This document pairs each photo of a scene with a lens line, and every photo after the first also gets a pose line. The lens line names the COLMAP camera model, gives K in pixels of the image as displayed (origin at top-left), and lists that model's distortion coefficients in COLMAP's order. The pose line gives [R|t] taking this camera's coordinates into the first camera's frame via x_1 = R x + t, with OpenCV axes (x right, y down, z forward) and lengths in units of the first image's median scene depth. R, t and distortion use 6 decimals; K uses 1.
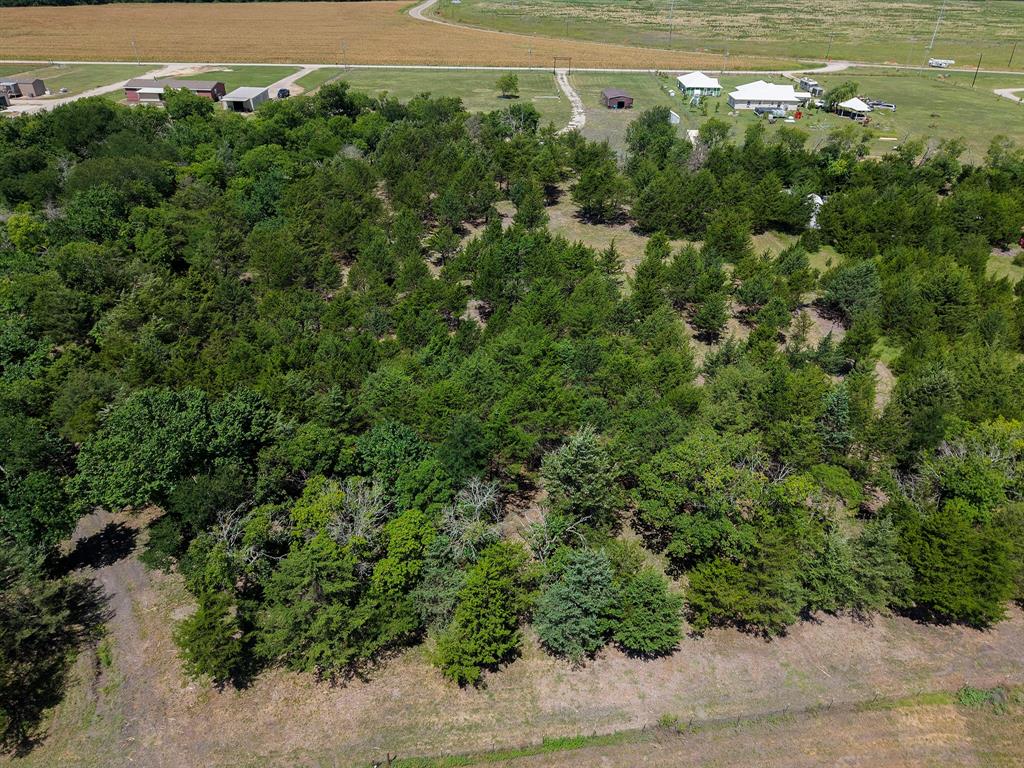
lens RADIAL K [[696.4, 0, 512.8], [0, 696.4, 386.5], [0, 0, 1]] dist [0.007843, -0.013441]
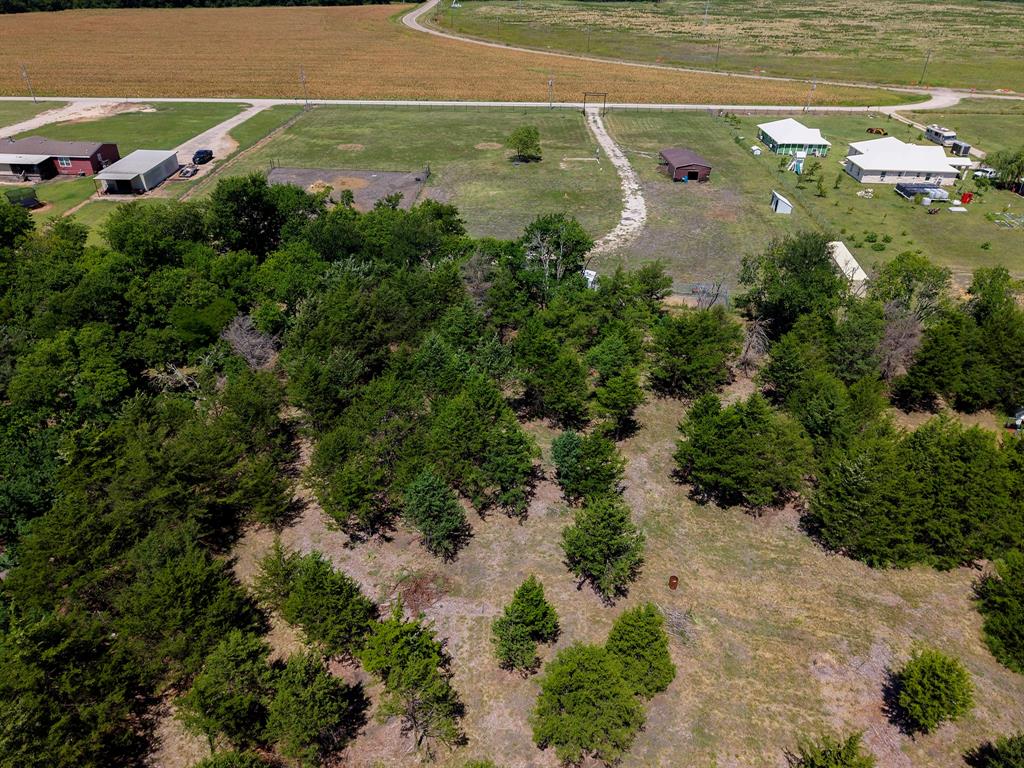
lens RADIAL K [[696.4, 0, 511.3], [0, 696.4, 381.5], [0, 0, 1]] dist [0.007843, -0.013441]
pose [[0.999989, 0.000159, -0.004590, -0.016497], [-0.000173, 0.999995, -0.003044, -0.176459], [0.004590, 0.003045, 0.999985, 0.279372]]
